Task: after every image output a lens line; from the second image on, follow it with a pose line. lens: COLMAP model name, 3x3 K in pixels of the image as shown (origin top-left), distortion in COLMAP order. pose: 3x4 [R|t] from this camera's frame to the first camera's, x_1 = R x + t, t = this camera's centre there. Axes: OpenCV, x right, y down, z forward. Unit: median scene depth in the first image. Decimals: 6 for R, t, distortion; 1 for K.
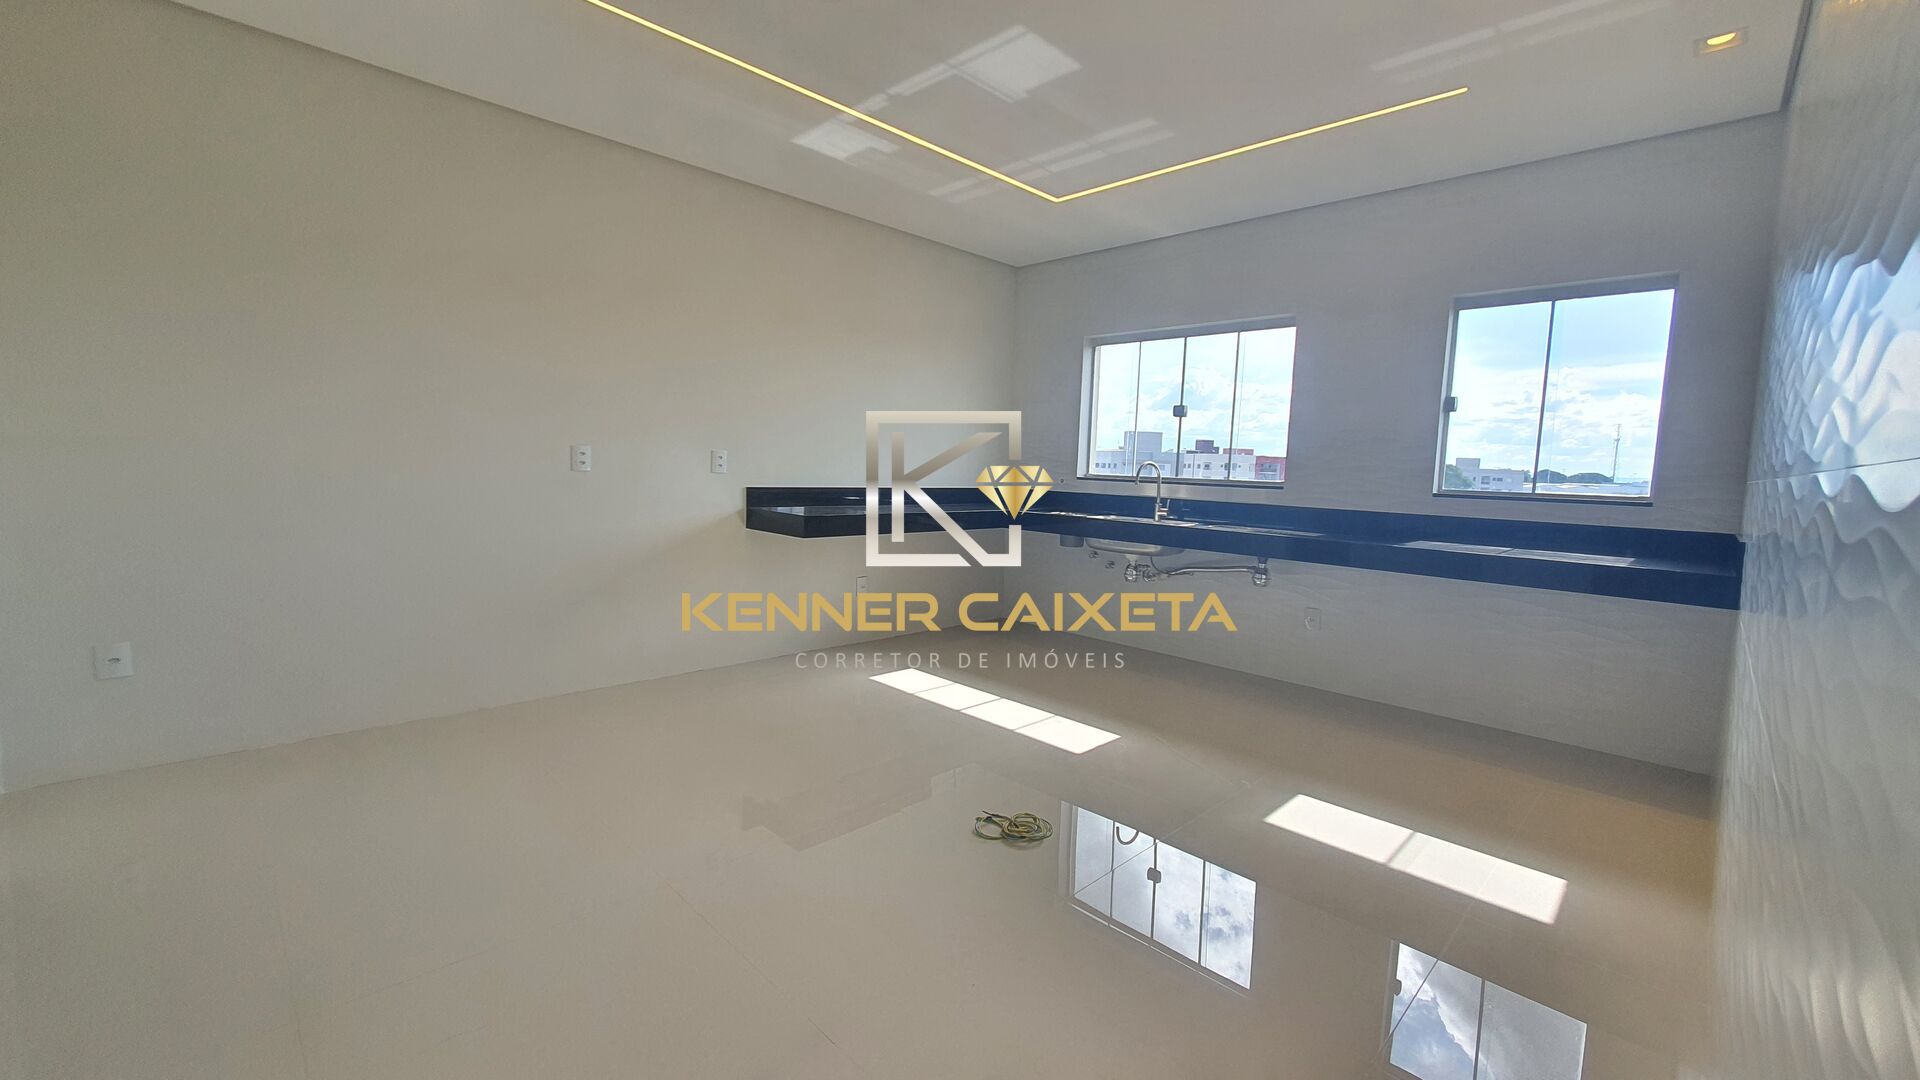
lens RADIAL K [[756.3, 0, 961.9], [0, 756.3, 532.5], [0, 0, 1]] dist [0.001733, 0.000003]
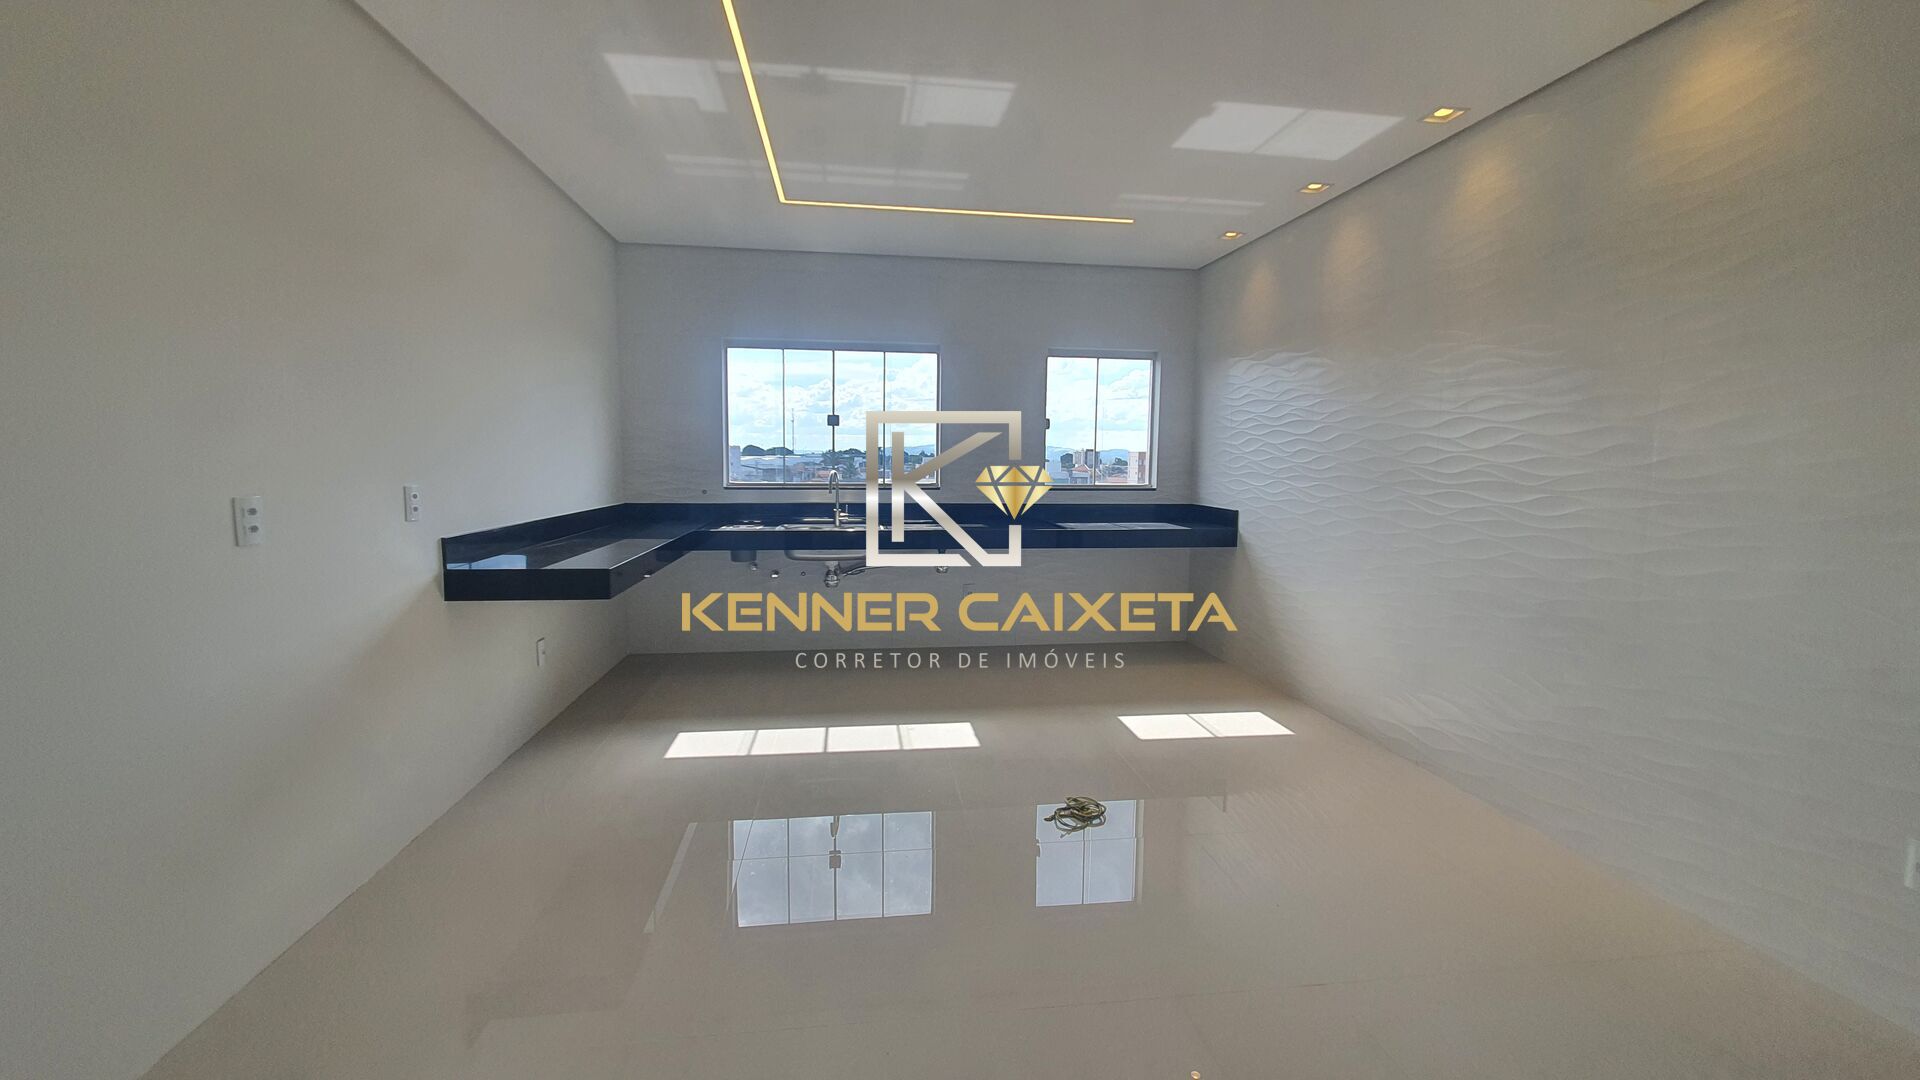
lens RADIAL K [[756.3, 0, 961.9], [0, 756.3, 532.5], [0, 0, 1]] dist [0.001733, 0.000003]
pose [[0.605413, -0.105954, 0.788827, -0.538852], [0.085605, 0.994019, 0.067814, -0.072658], [-0.791294, 0.026472, 0.610862, 0.258092]]
